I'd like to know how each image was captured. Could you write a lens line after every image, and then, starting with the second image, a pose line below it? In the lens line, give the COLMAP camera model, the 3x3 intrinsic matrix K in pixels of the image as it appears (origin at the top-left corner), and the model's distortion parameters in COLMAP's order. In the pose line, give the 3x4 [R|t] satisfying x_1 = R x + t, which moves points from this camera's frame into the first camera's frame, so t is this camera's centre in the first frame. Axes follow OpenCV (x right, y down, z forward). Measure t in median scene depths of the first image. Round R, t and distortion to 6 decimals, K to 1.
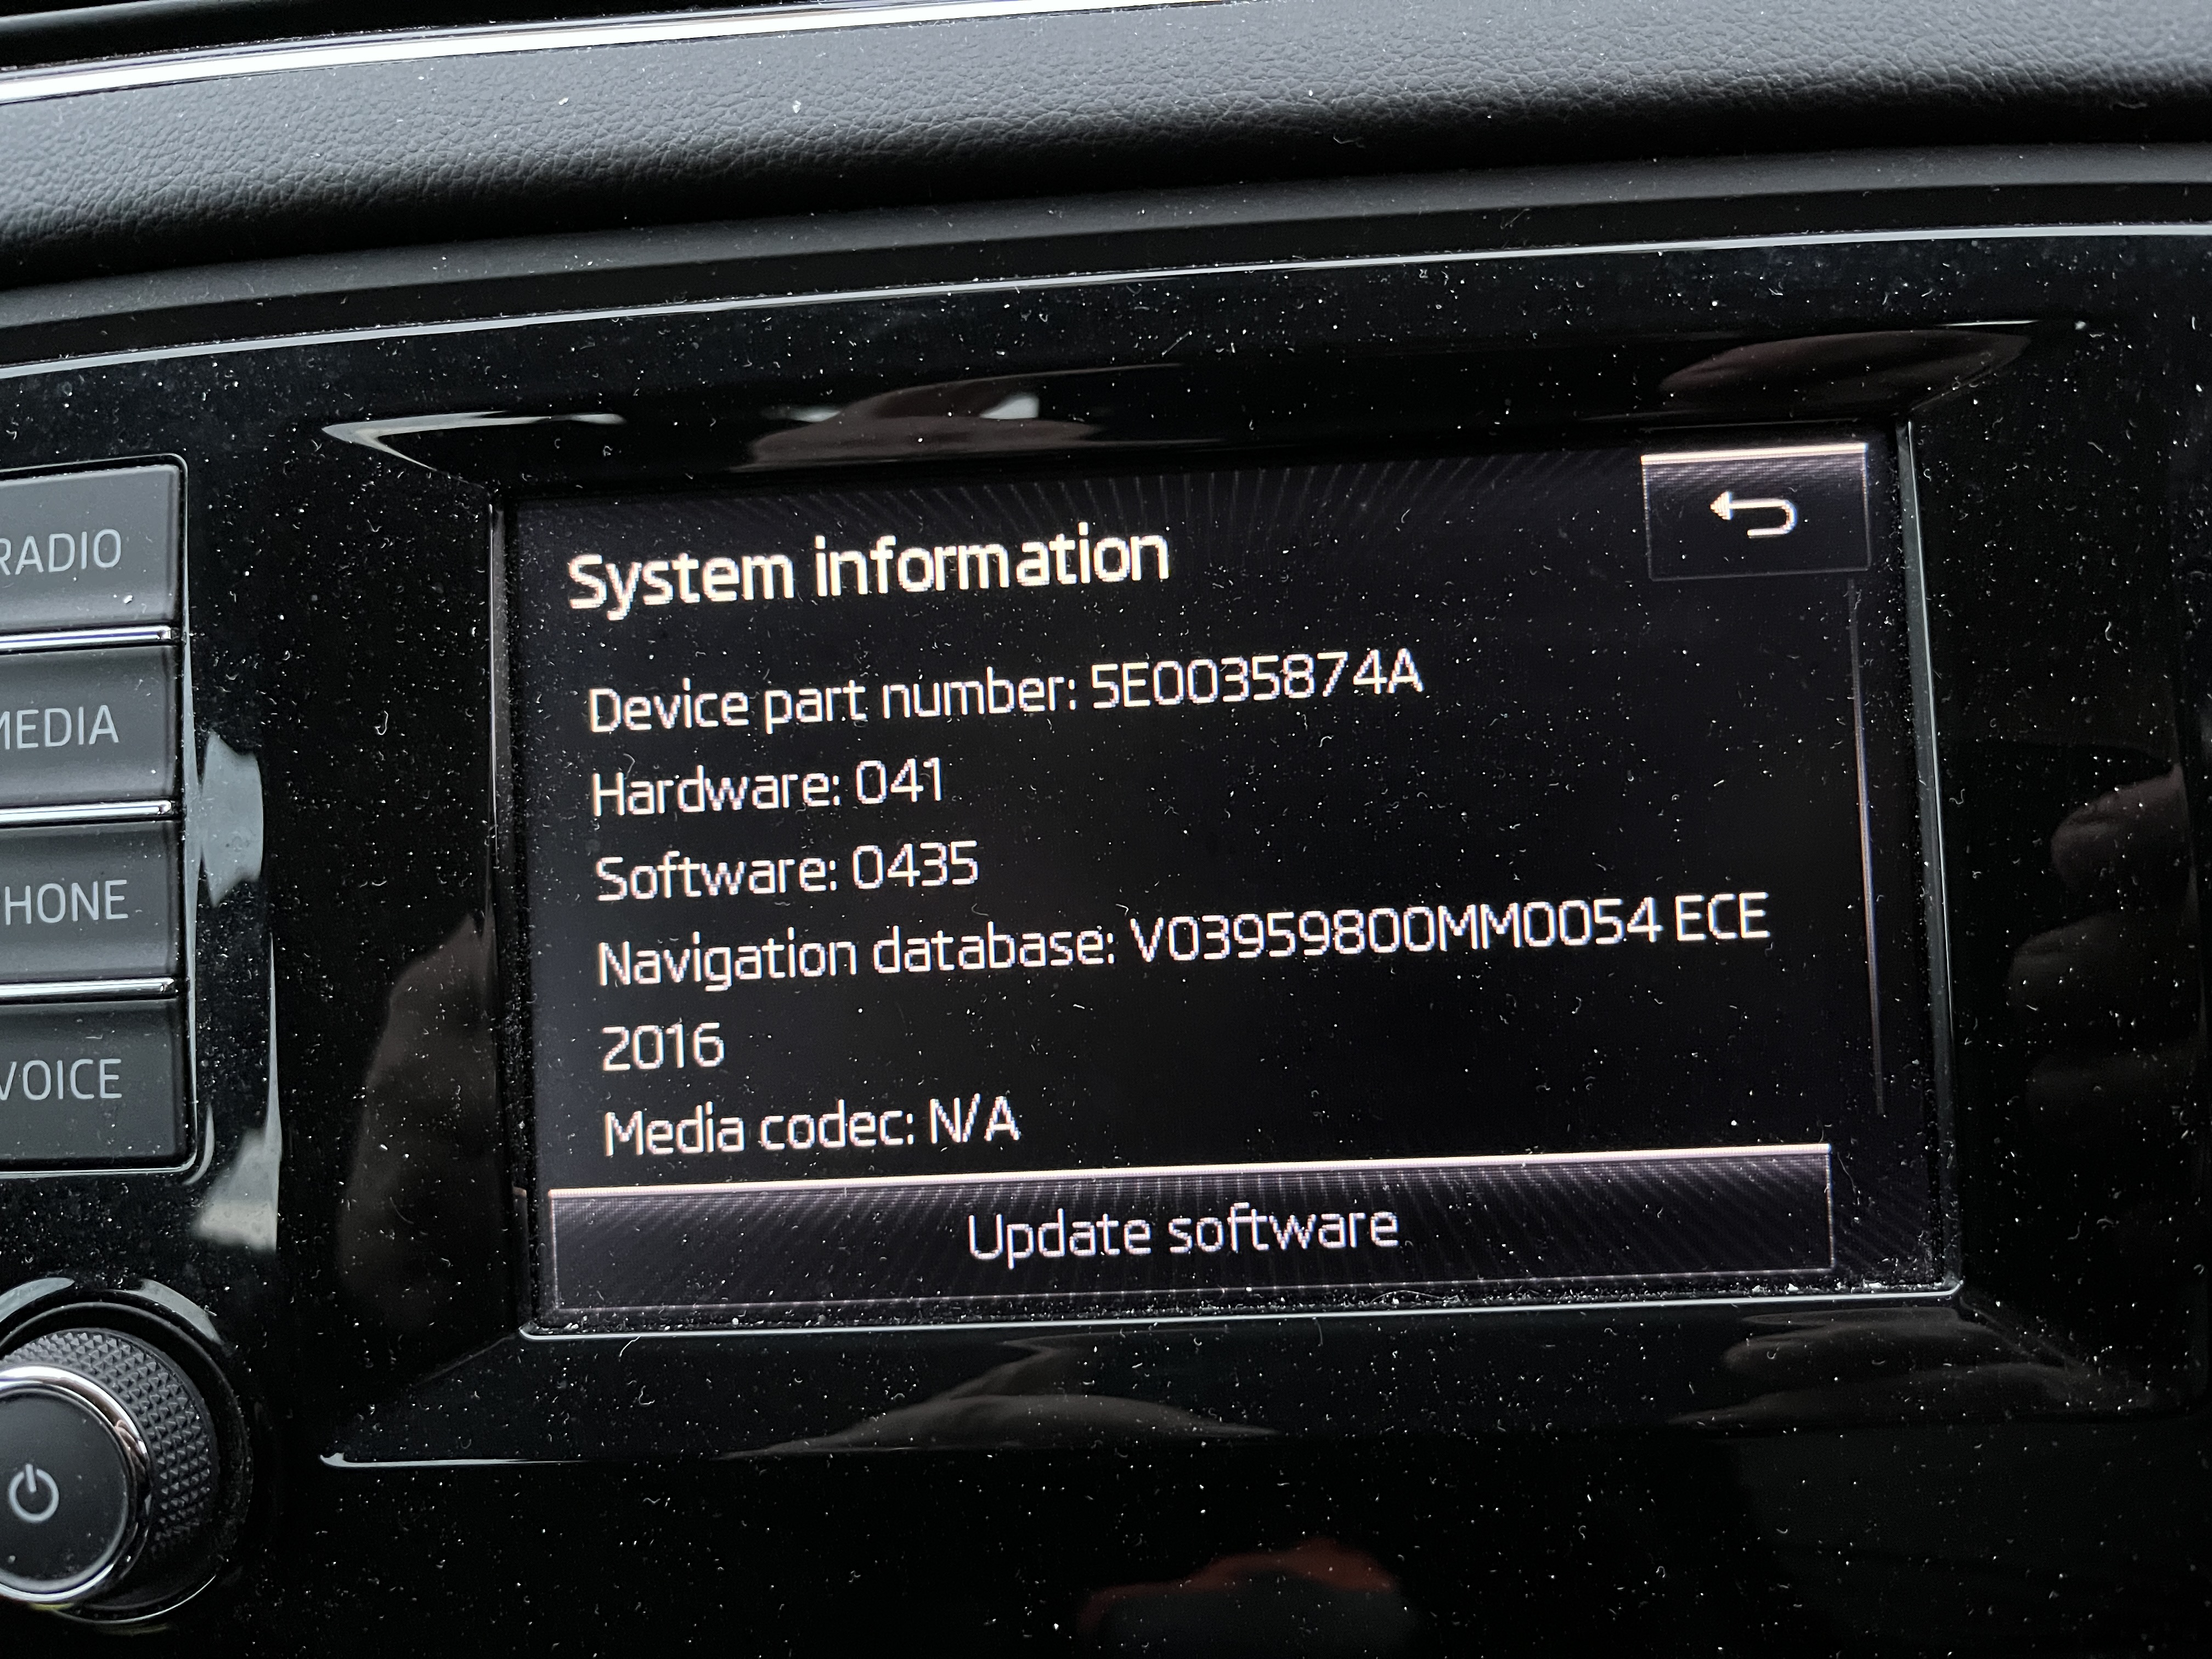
lens RADIAL K [[1633.4, 0, 1114.6], [0, 1633.4, 823.7], [0, 0, 1]] dist [0.000737, -0.041916]
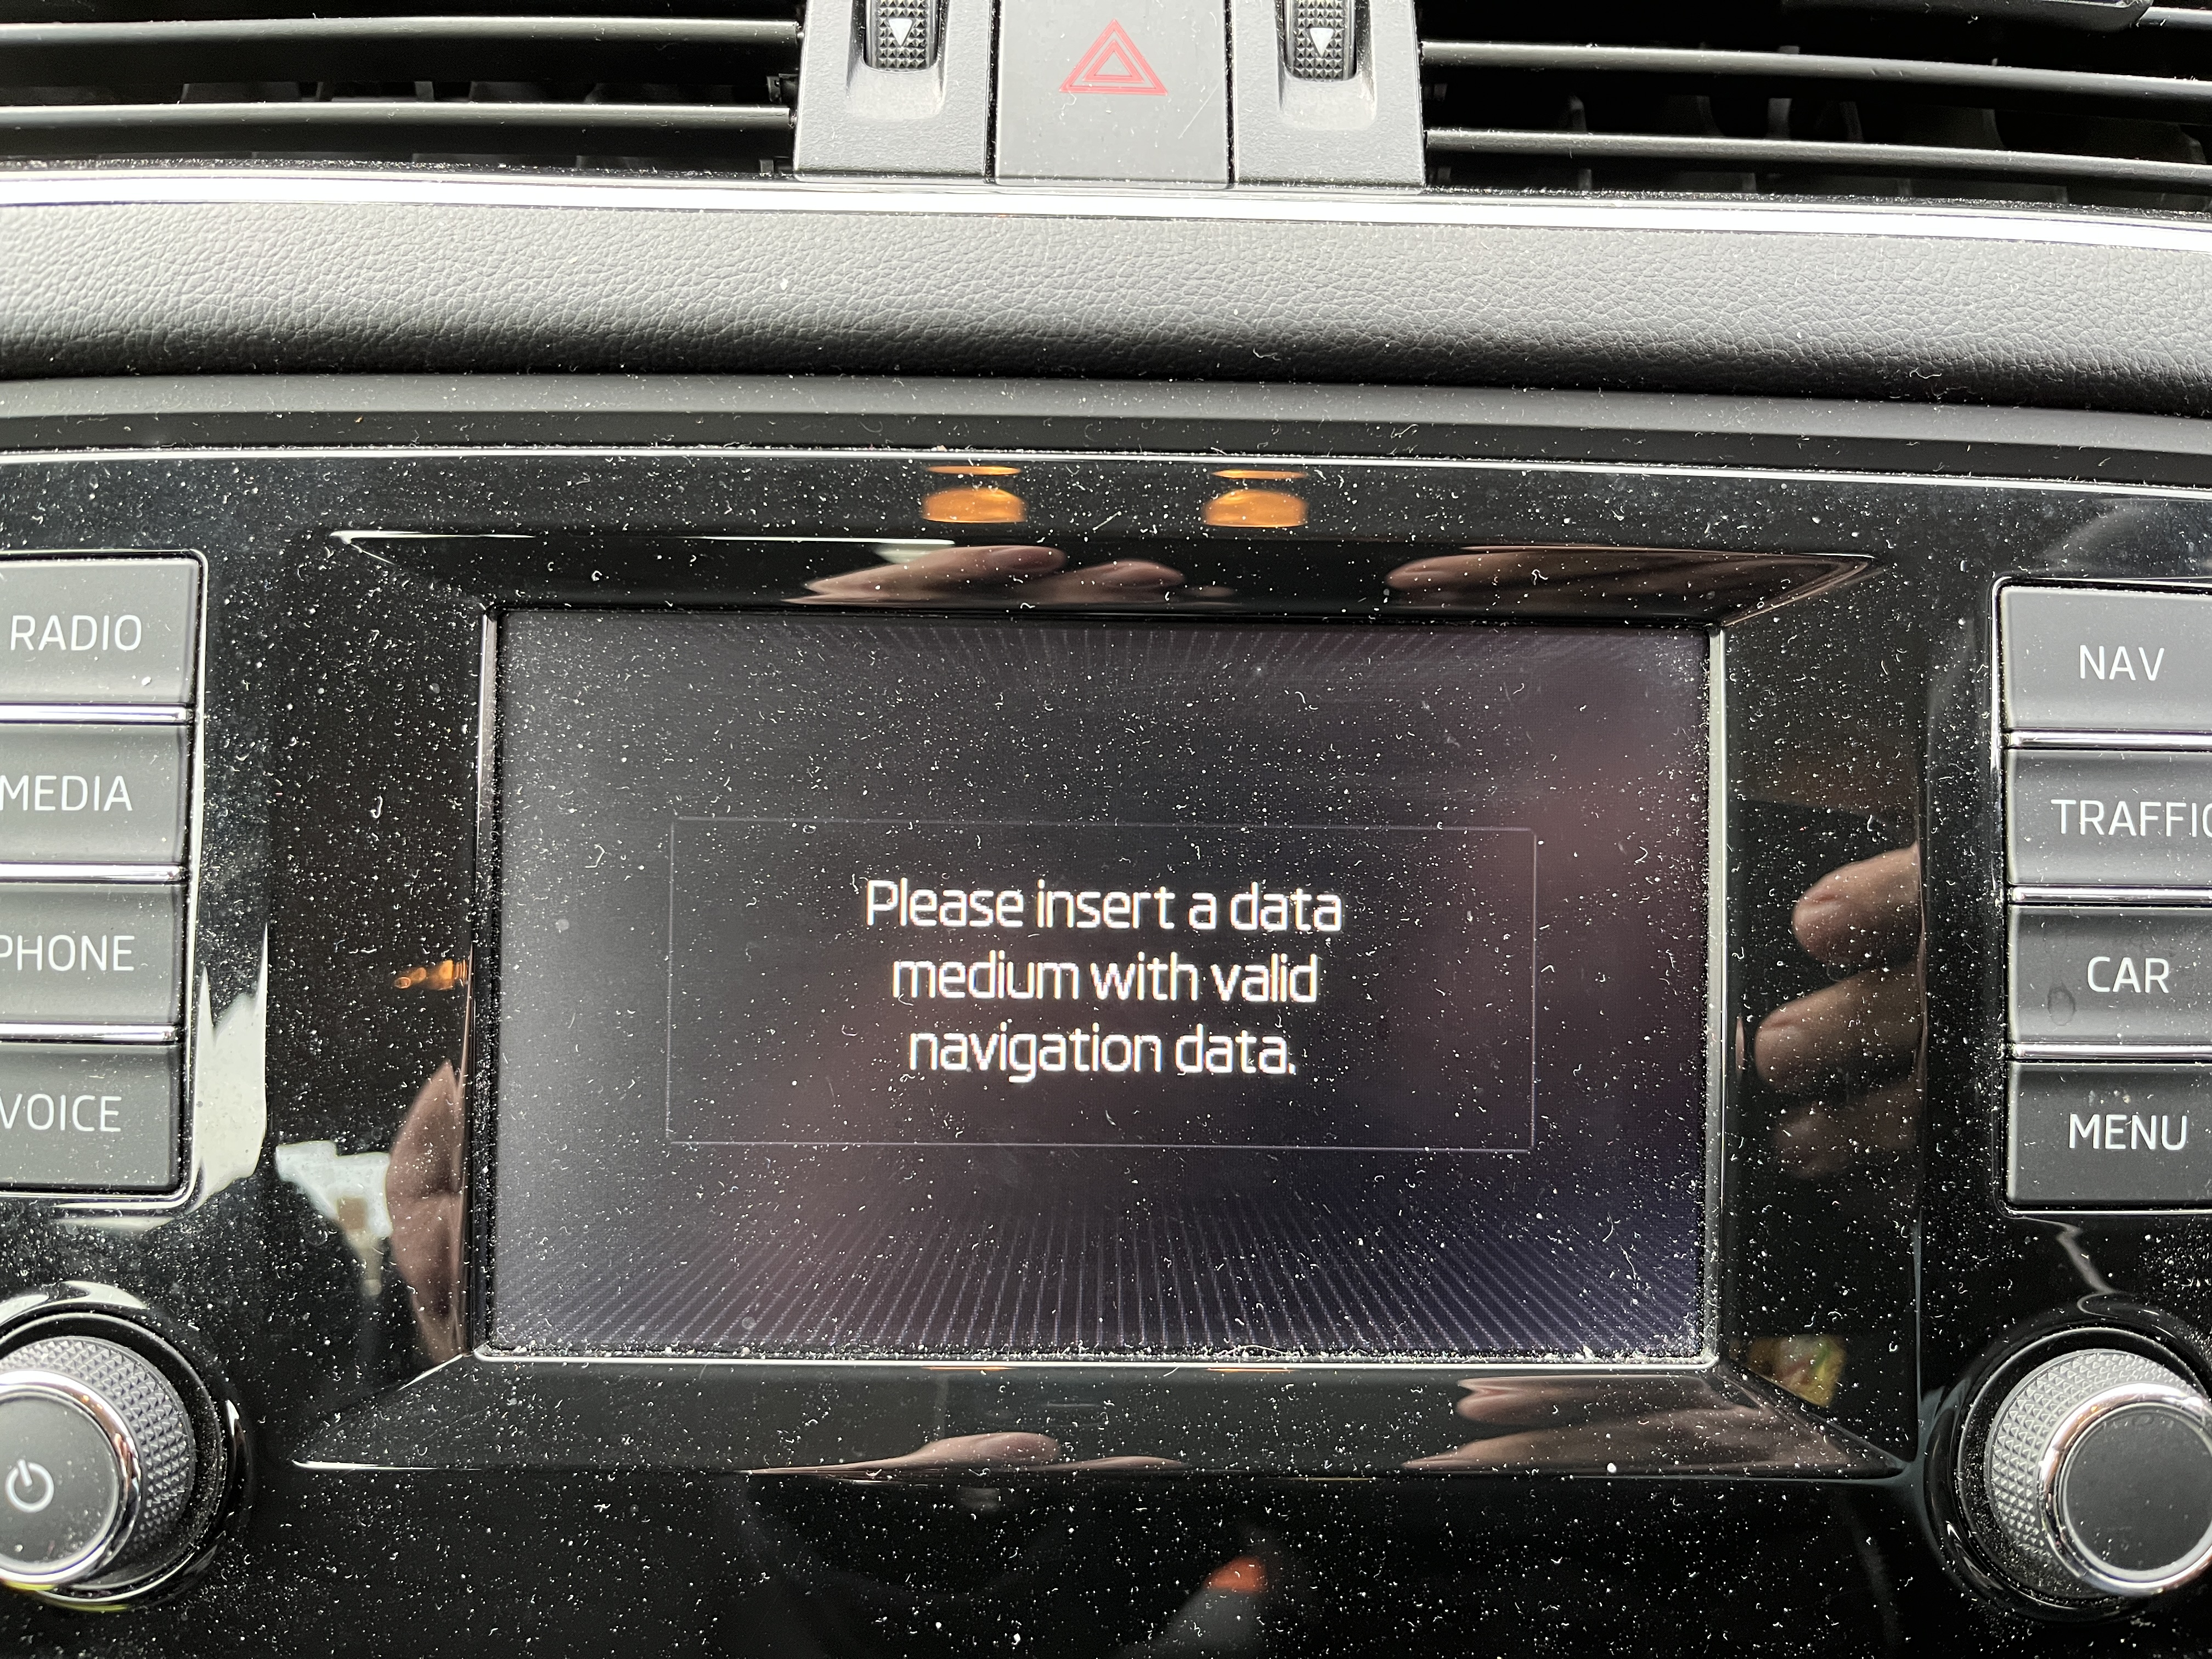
lens RADIAL K [[1633.4, 0, 1102.8], [0, 1633.4, 834.1], [0, 0, 1]] dist [0.000737, -0.041916]
pose [[0.995791, 0.057443, 0.071423, -0.034058], [-0.058537, 0.998197, 0.013311, -0.087776], [-0.070529, -0.017436, 0.997357, -0.149143]]
